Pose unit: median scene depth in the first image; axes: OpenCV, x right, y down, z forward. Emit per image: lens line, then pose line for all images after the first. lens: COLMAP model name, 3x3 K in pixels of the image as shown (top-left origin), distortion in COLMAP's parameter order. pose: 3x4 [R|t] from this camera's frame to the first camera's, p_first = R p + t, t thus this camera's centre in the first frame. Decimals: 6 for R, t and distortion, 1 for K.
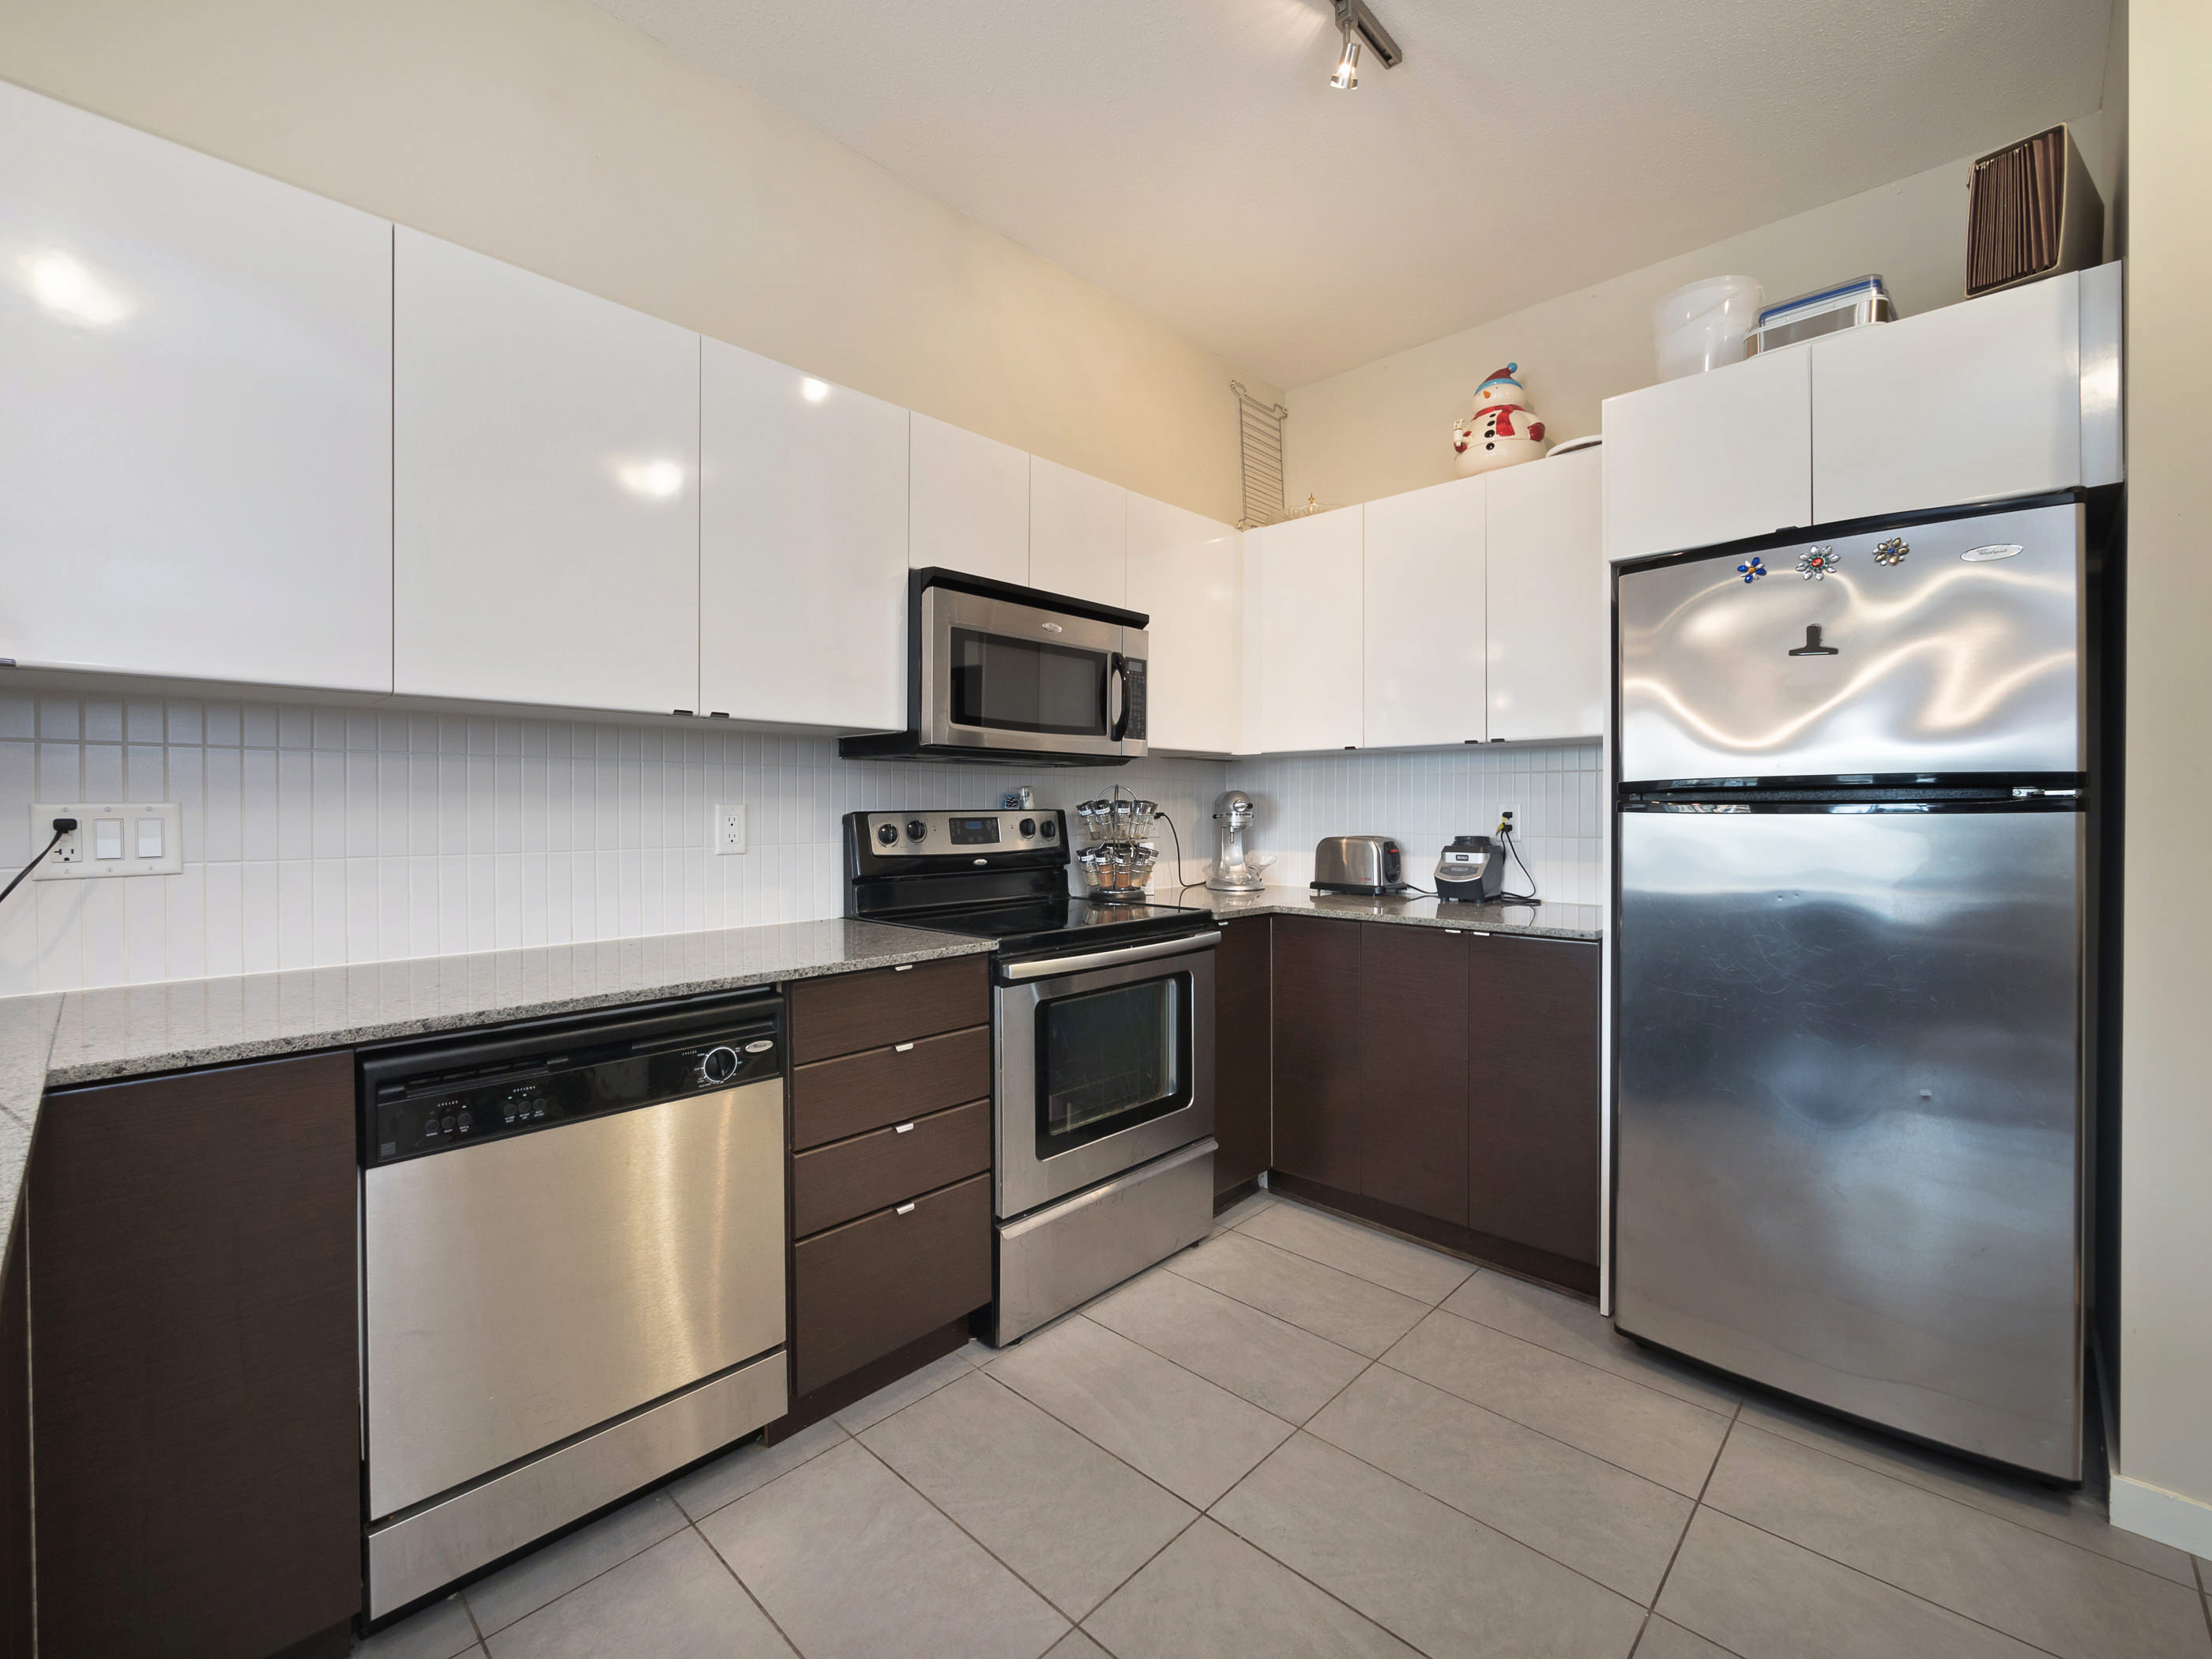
lens RADIAL K [[949.0, 0, 1087.5], [0, 949.0, 816.7], [0, 0, 1]] dist [0.002546, -0.000349]
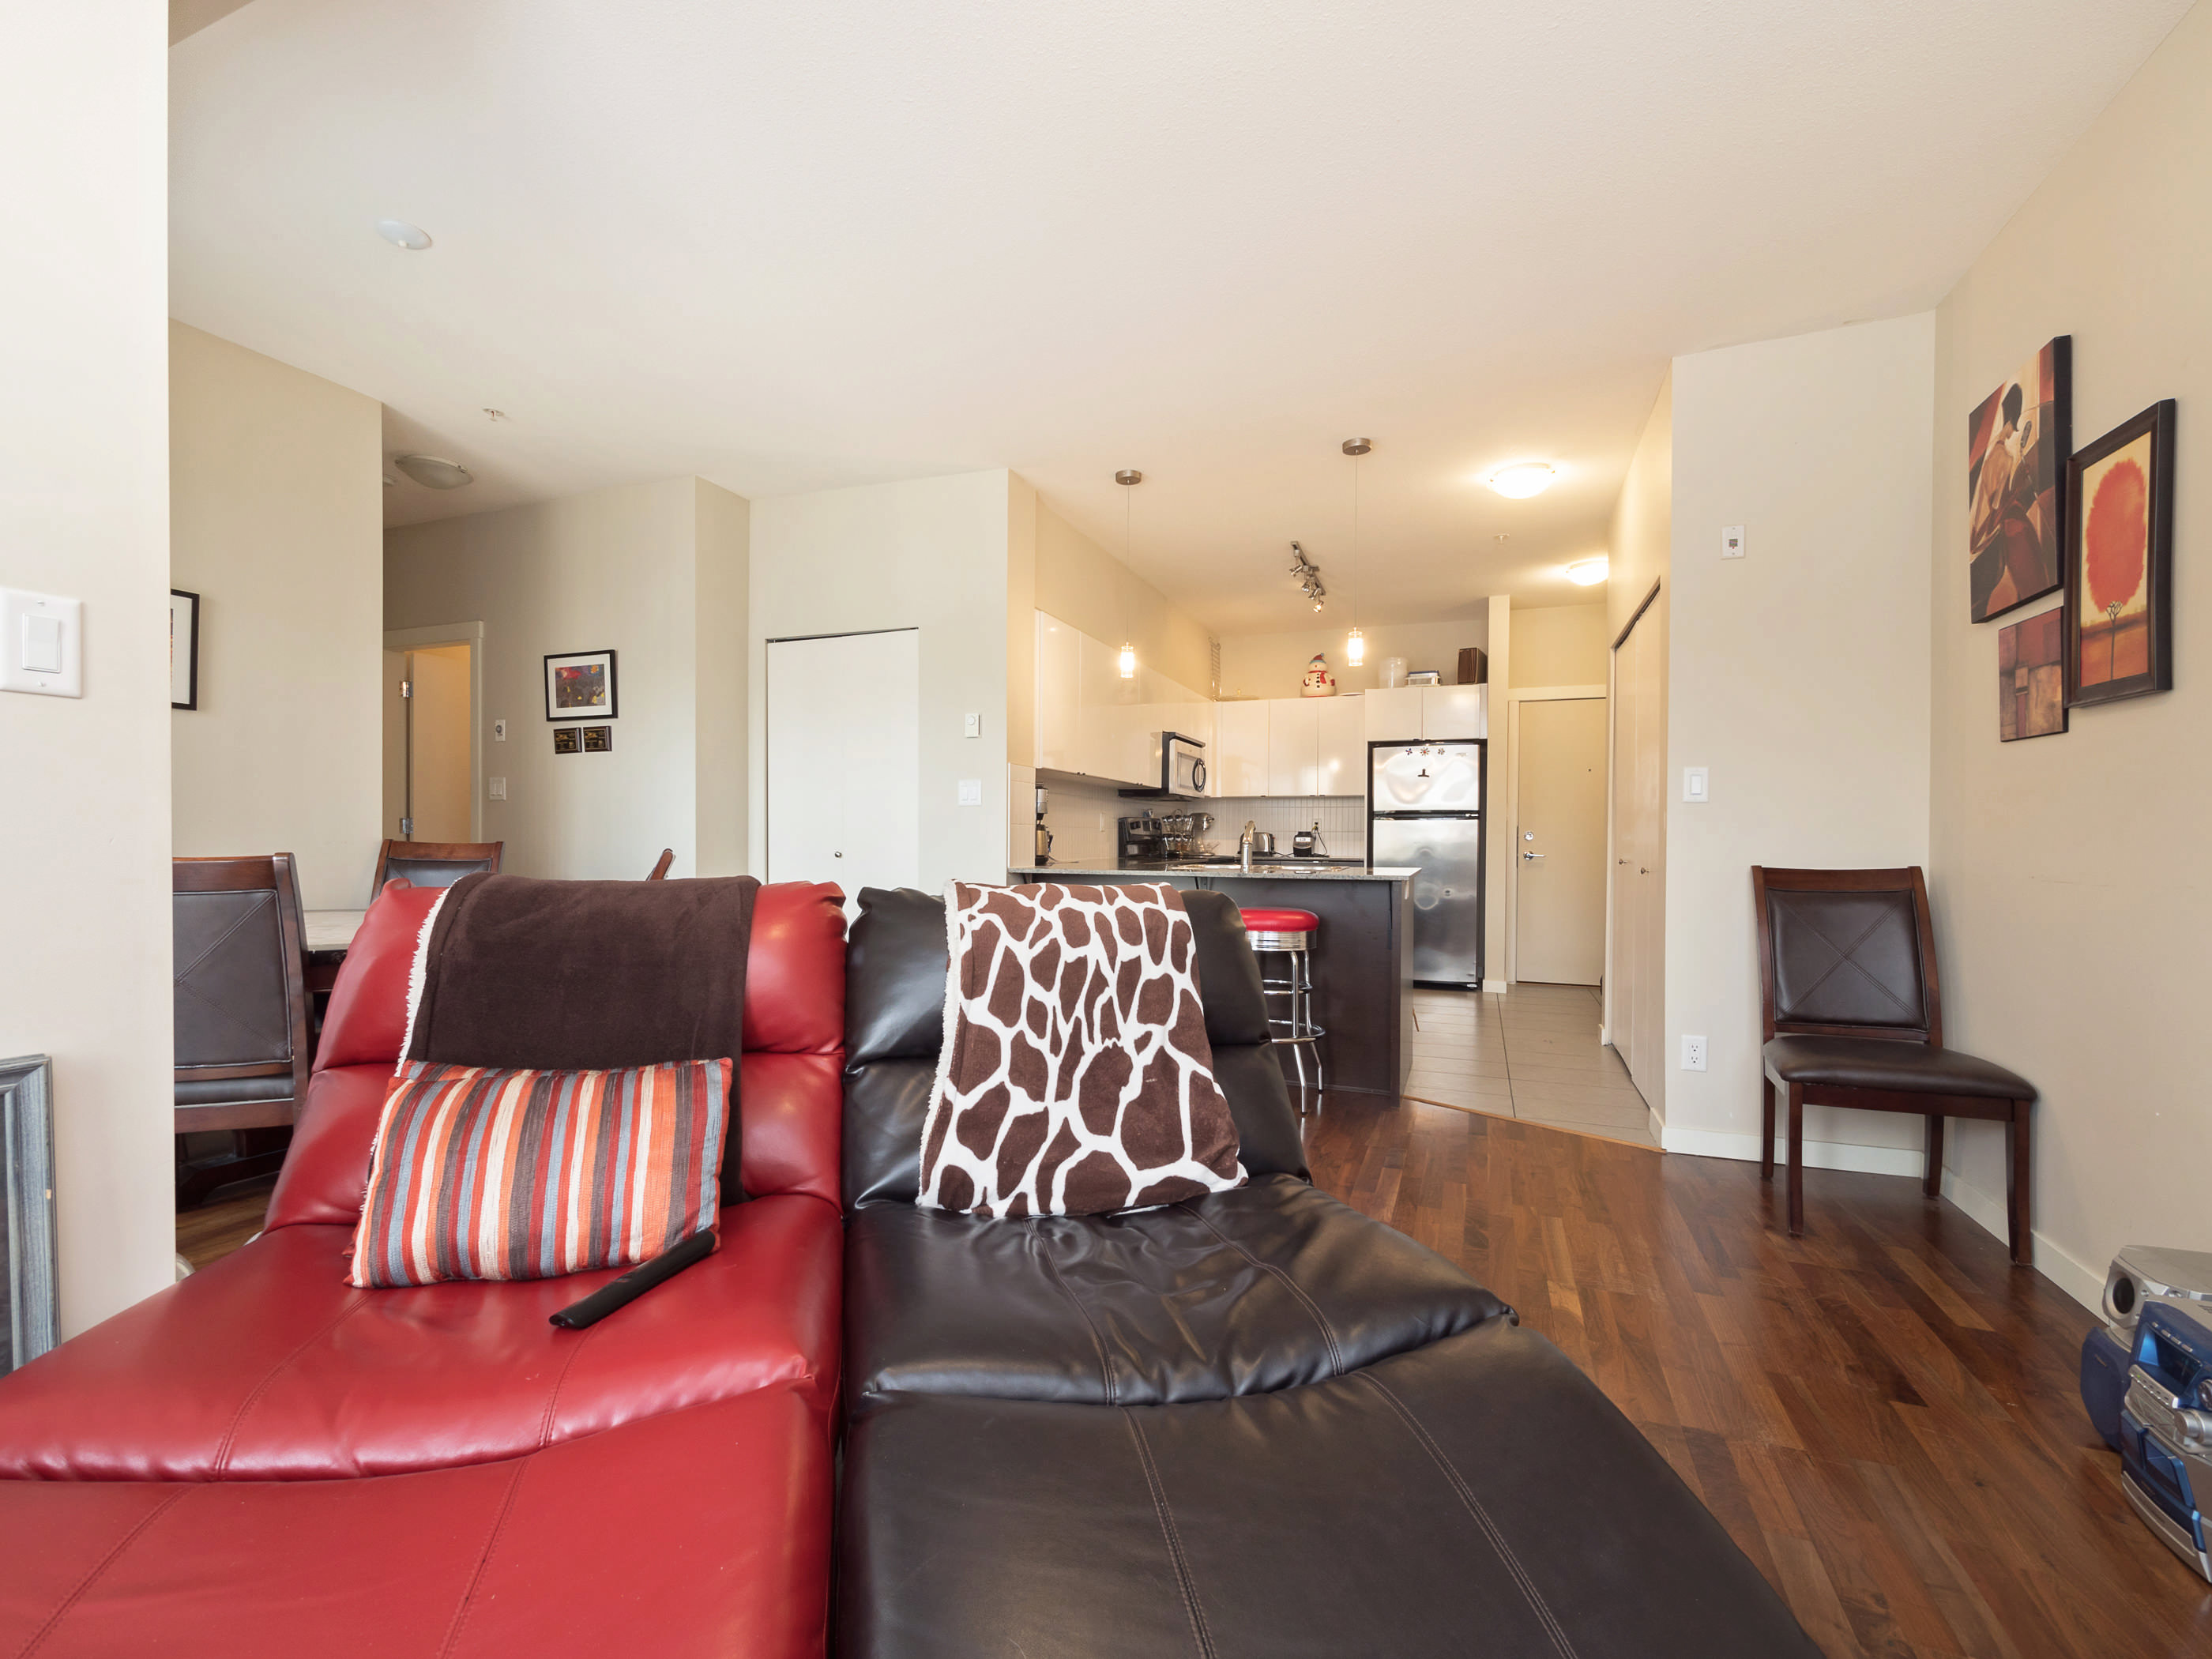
lens RADIAL K [[949.0, 0, 1087.0], [0, 949.0, 851.3], [0, 0, 1]] dist [0.002546, -0.000349]
pose [[0.928482, 0.001698, 0.371372, -1.286336], [-0.004131, 0.999975, 0.005757, 0.073276], [-0.371353, -0.006880, 0.928466, -1.372399]]
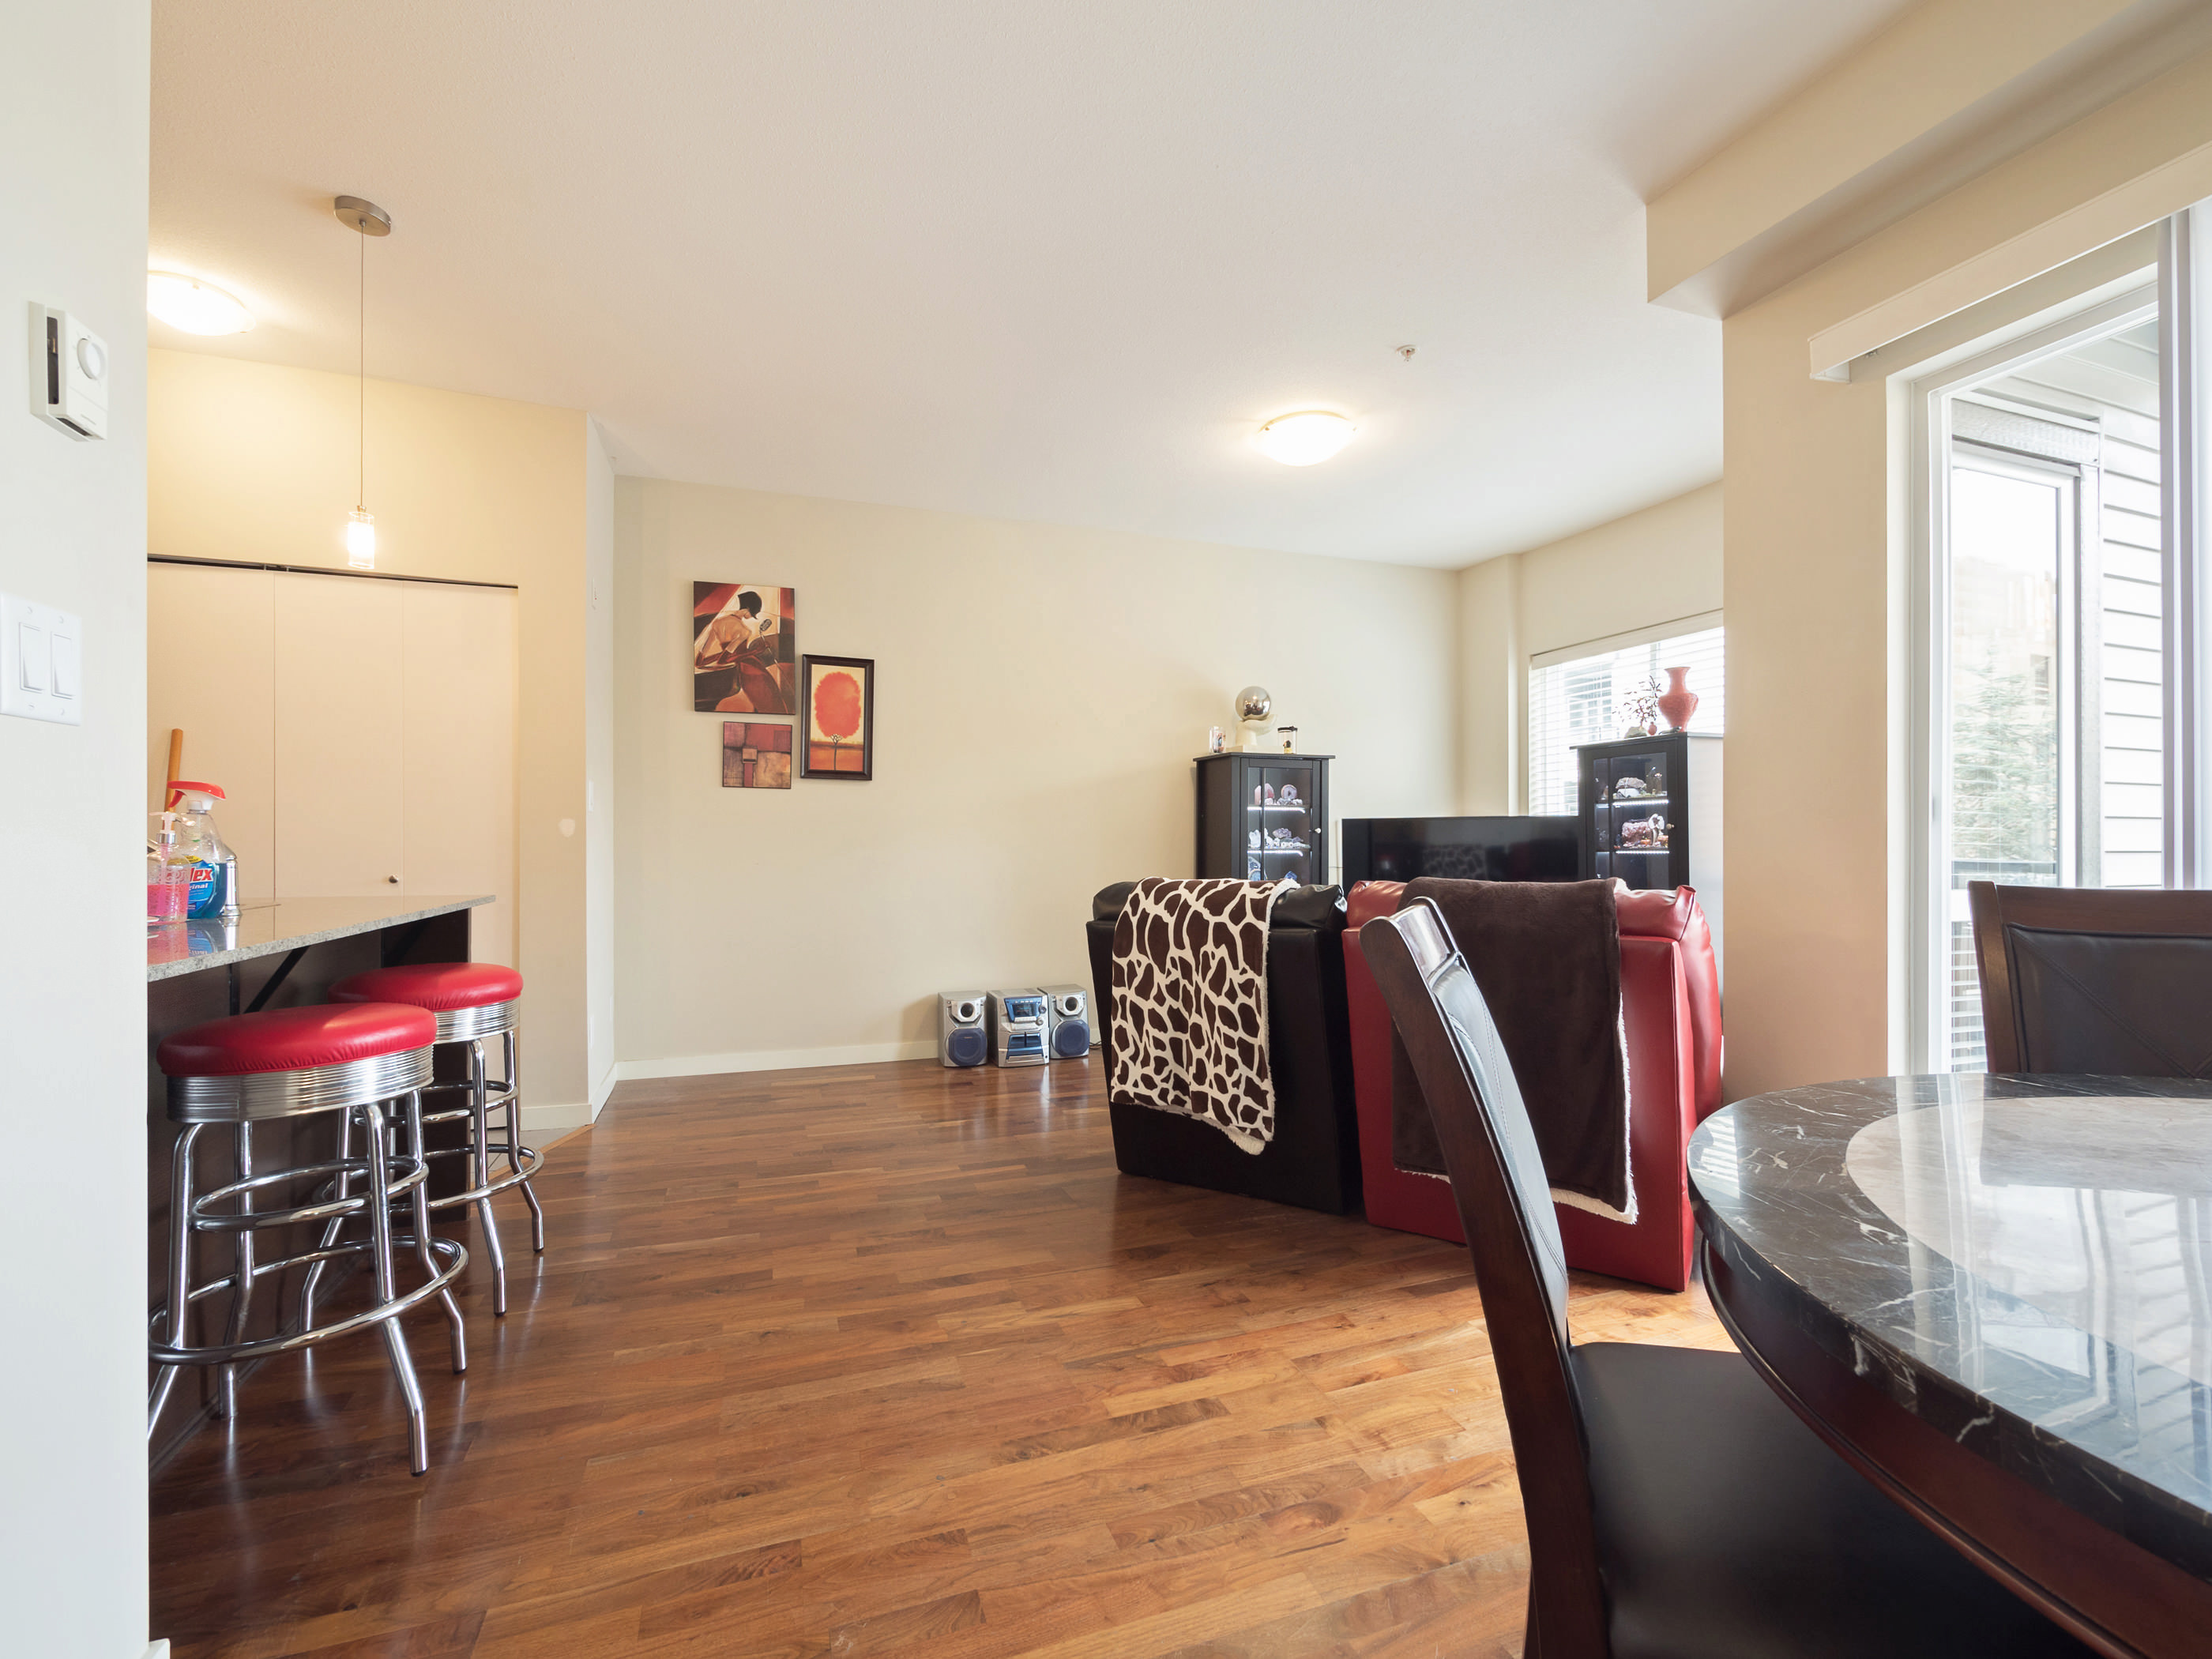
lens RADIAL K [[997.4, 0, 1110.8], [0, 997.4, 837.2], [0, 0, 1]] dist [0.000601, 0.000033]
pose [[-0.904373, 0.006975, 0.426686, -1.419461], [0.008192, 0.999966, 0.001017, 0.055172], [-0.426665, 0.004416, -0.904399, 0.472961]]
